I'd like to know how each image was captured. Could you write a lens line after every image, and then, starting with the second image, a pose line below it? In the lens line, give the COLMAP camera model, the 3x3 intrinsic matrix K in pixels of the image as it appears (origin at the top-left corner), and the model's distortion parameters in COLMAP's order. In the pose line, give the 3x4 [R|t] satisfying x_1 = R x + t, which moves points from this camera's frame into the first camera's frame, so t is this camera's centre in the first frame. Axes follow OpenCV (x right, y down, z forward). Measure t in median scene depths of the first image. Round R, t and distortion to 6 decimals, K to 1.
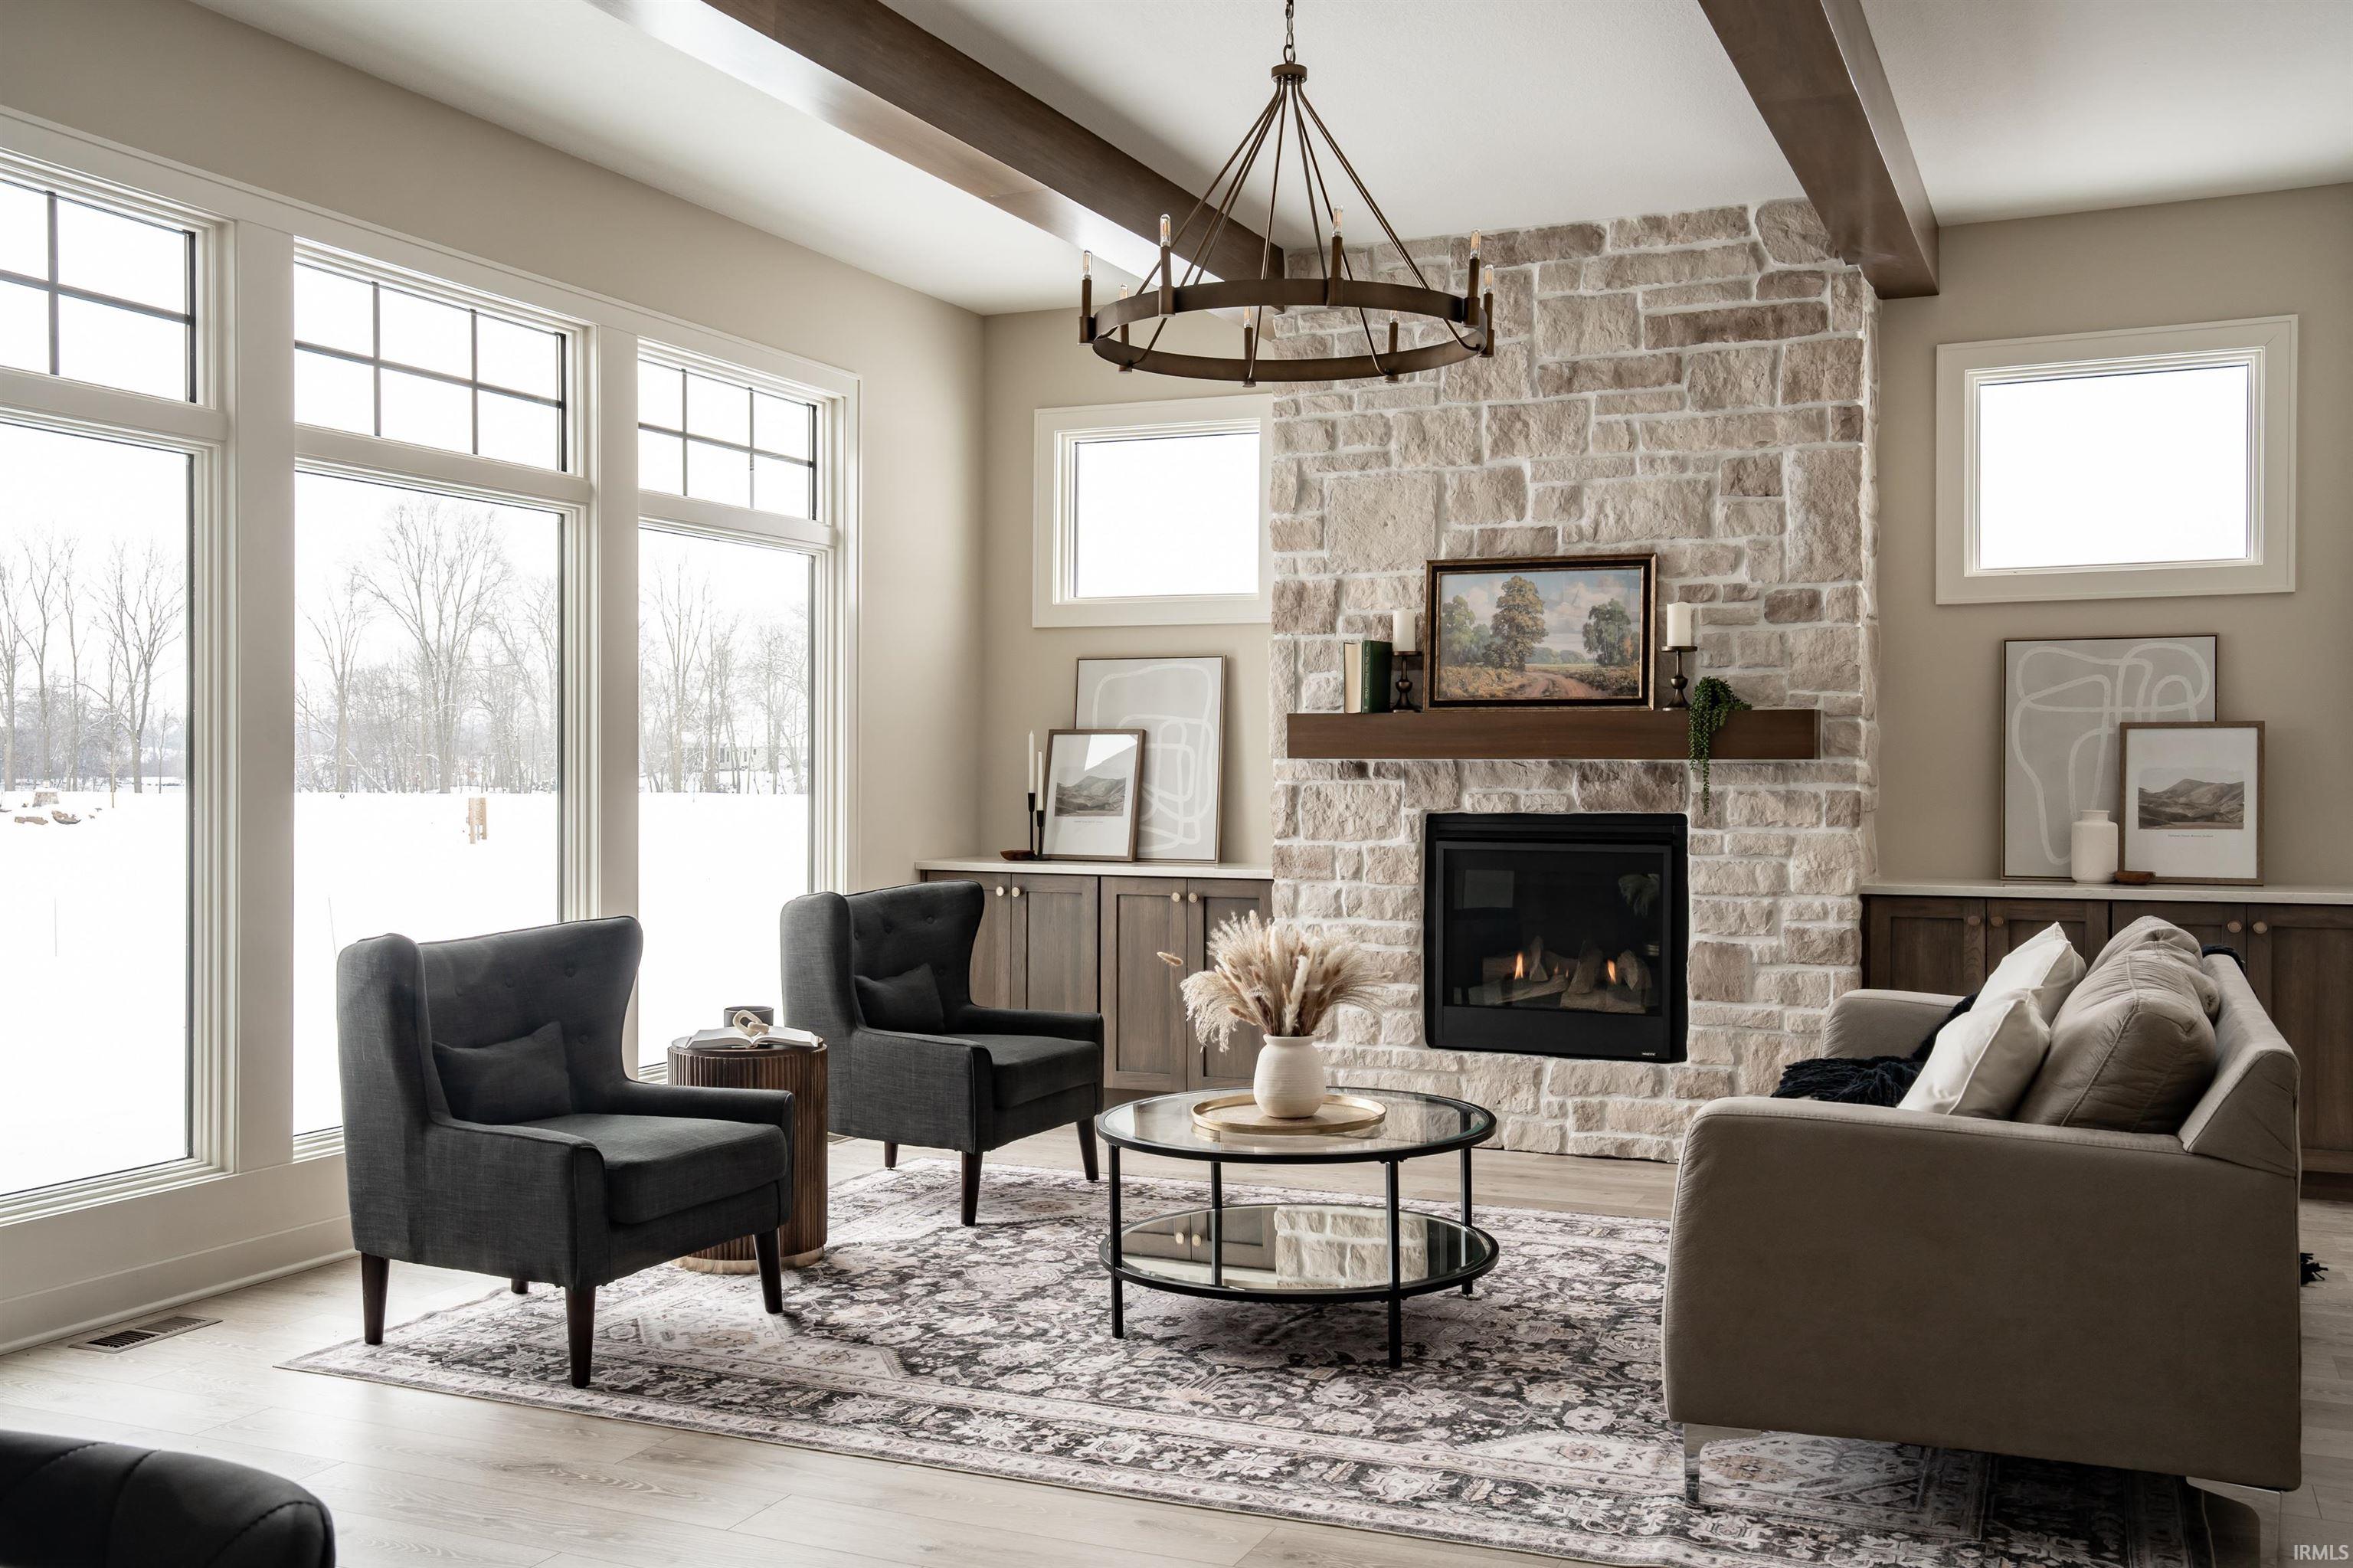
lens RADIAL K [[2155.2, 0, 1190.4], [0, 2155.2, 790.8], [0, 0, 1]] dist [-0.004189, 0.000000]
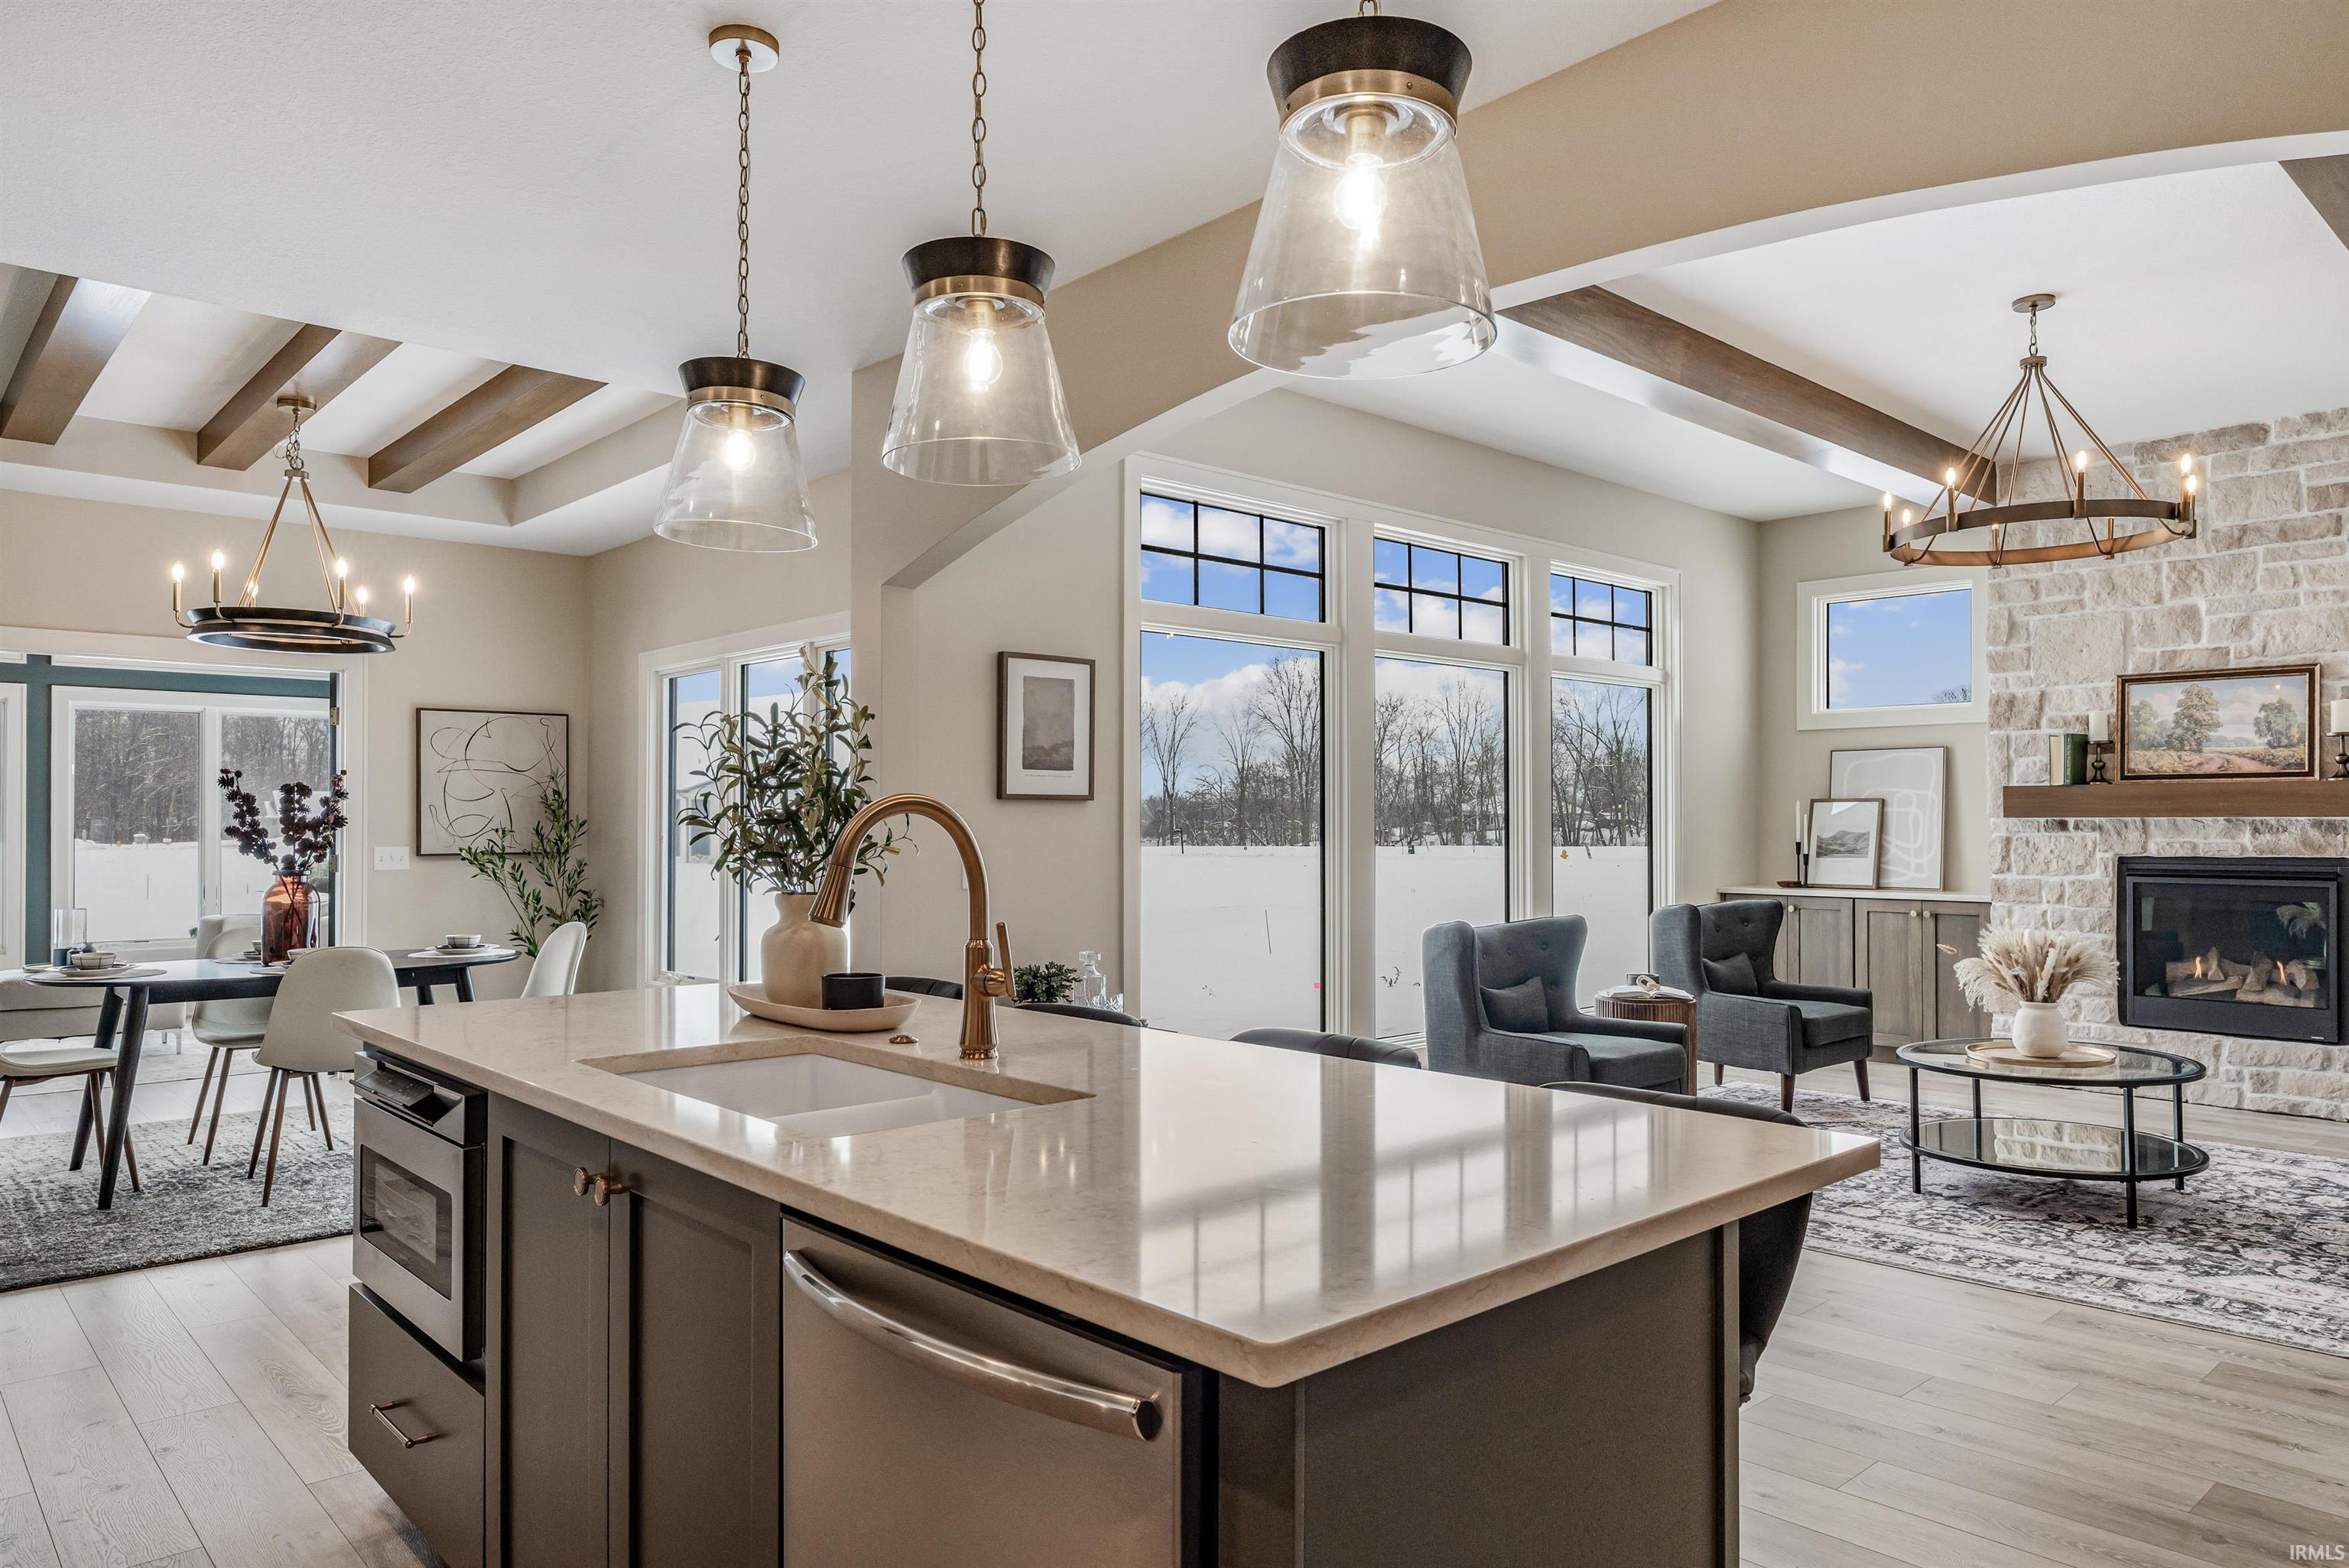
lens RADIAL K [[1510.2, 0, 1167.5], [0, 1510.2, 816.2], [0, 0, 1]] dist [-0.006508, 0.006523]
pose [[0.913638, -0.007288, -0.406463, -0.057404], [-0.000277, 0.999828, -0.018550, 0.002730], [0.406528, 0.017060, 0.913479, -0.144731]]
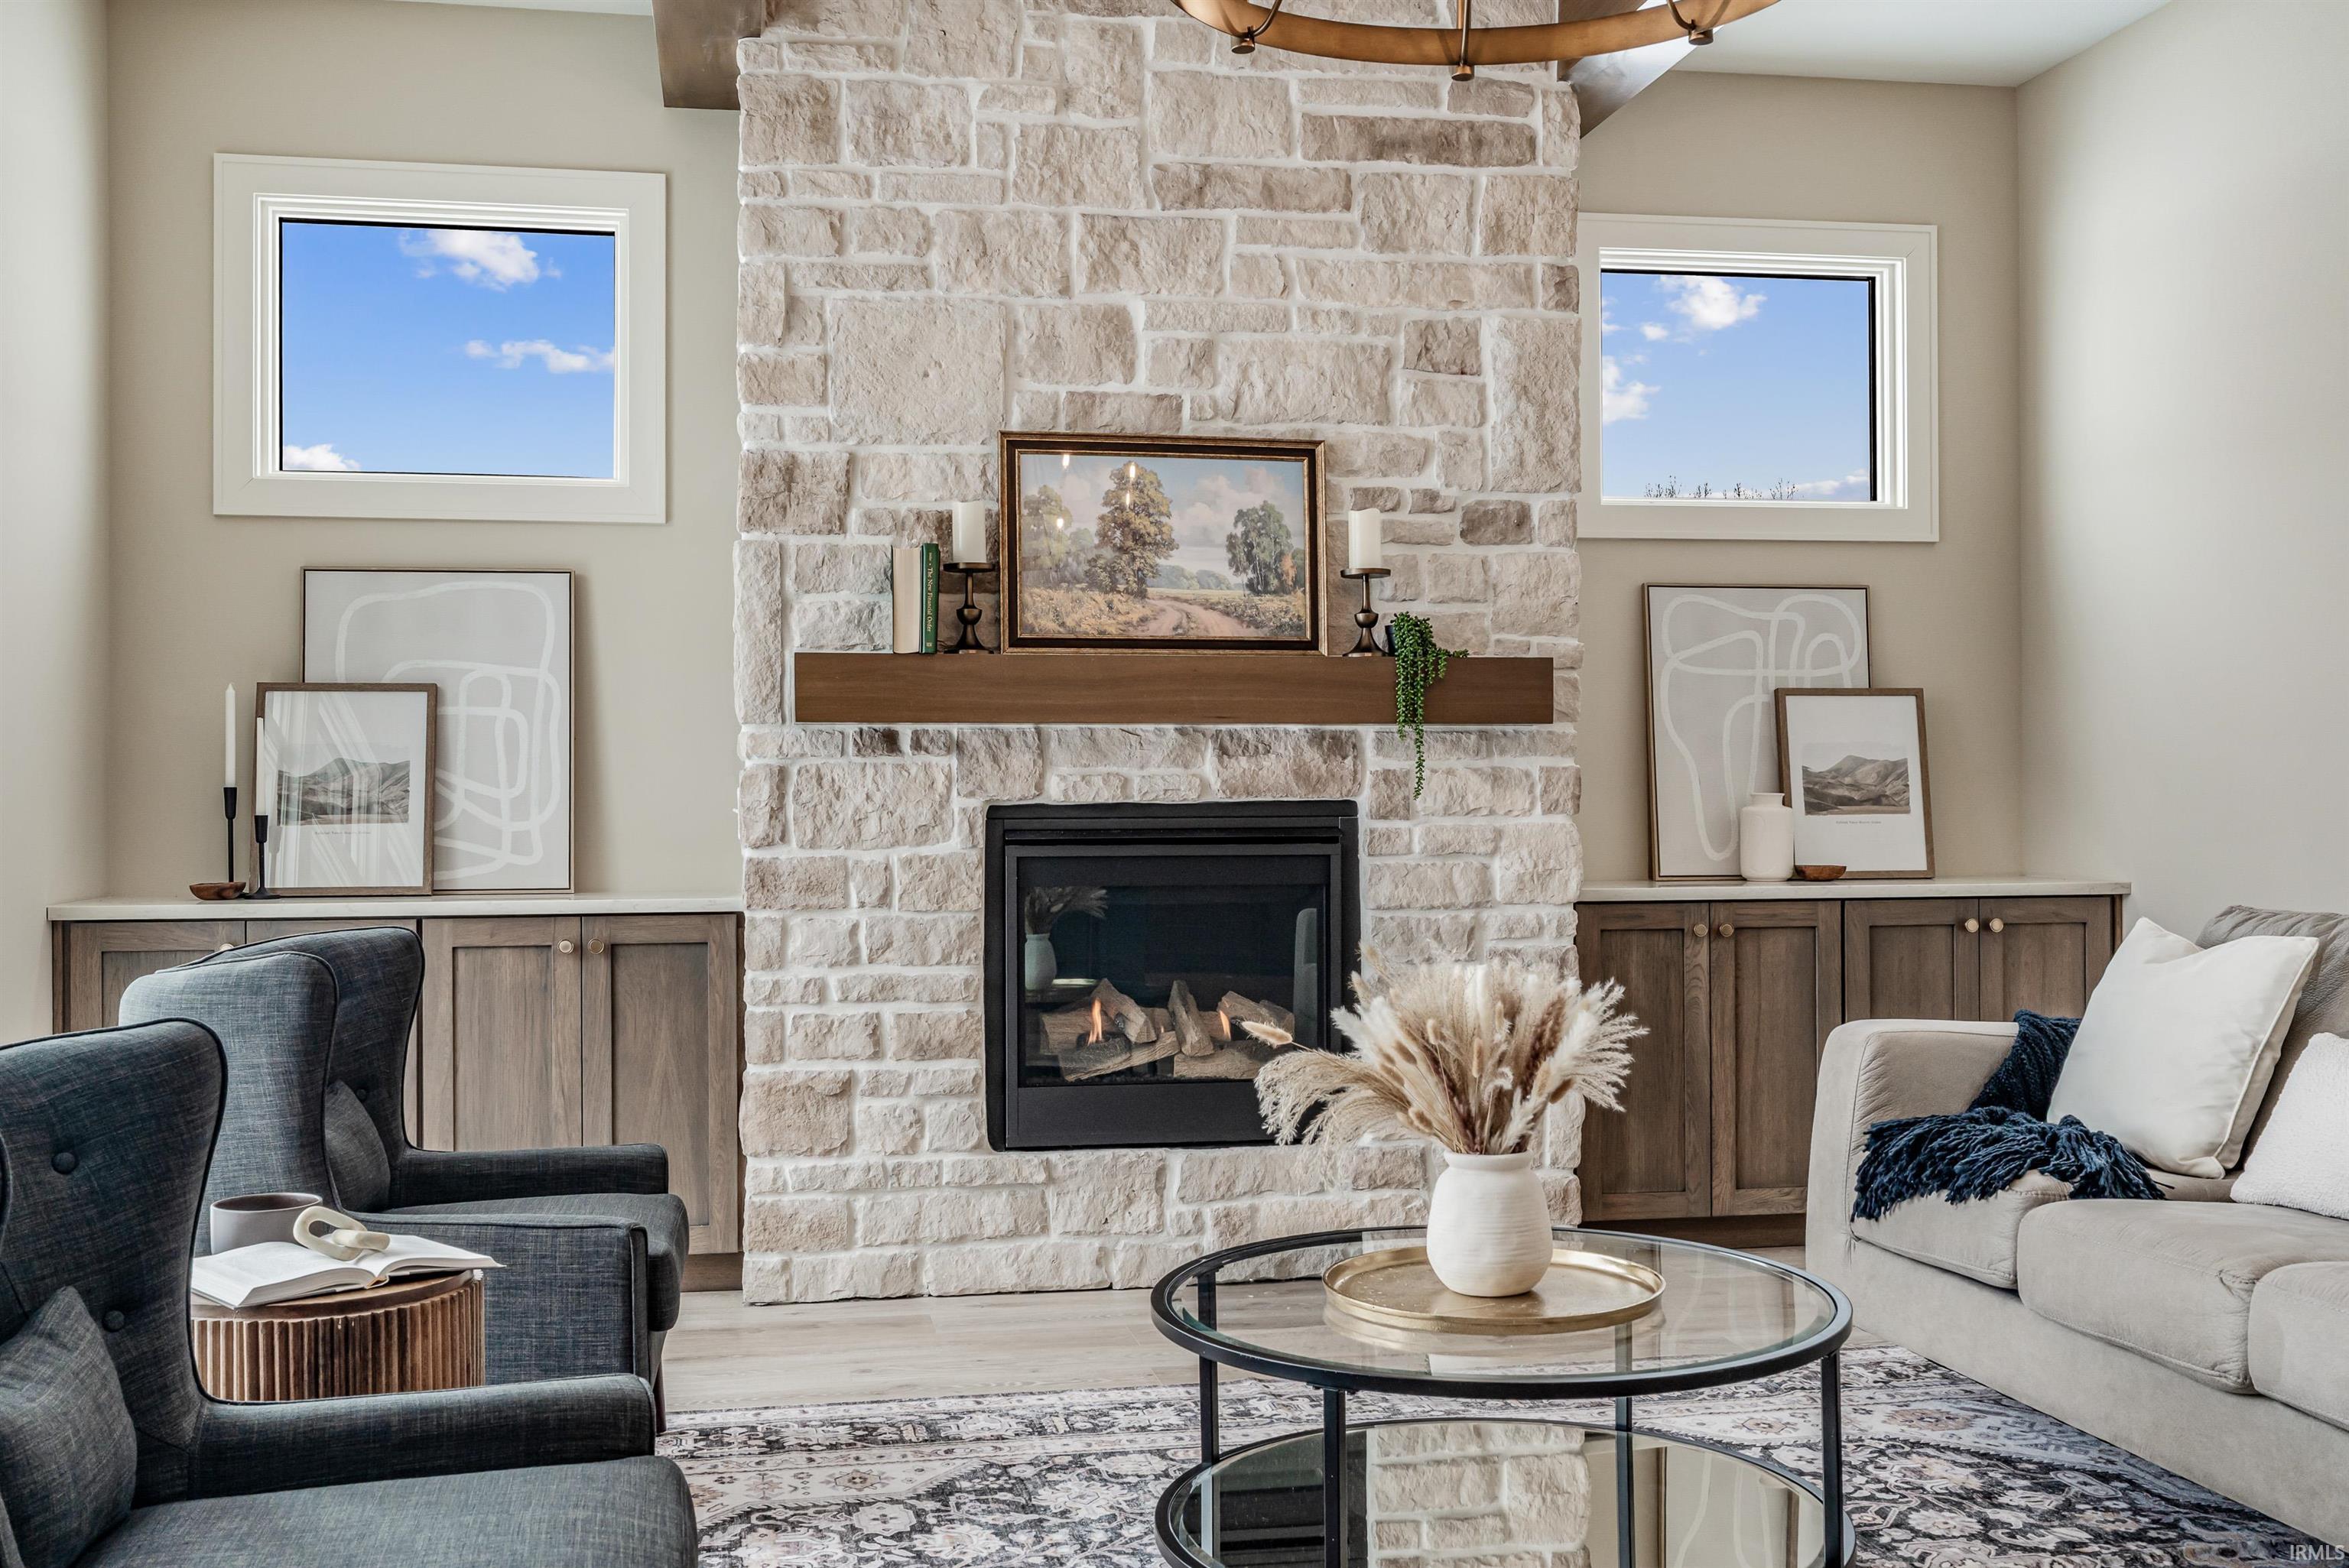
lens RADIAL K [[2316.0, 0, 1178.5], [0, 2316.0, 807.3], [0, 0, 1]] dist [0.013008, 0.000000]
pose [[0.830536, -0.005593, 0.556937, -0.256710], [0.013440, 0.999860, -0.010002, 0.019939], [-0.556803, 0.015792, 0.830494, 0.376467]]
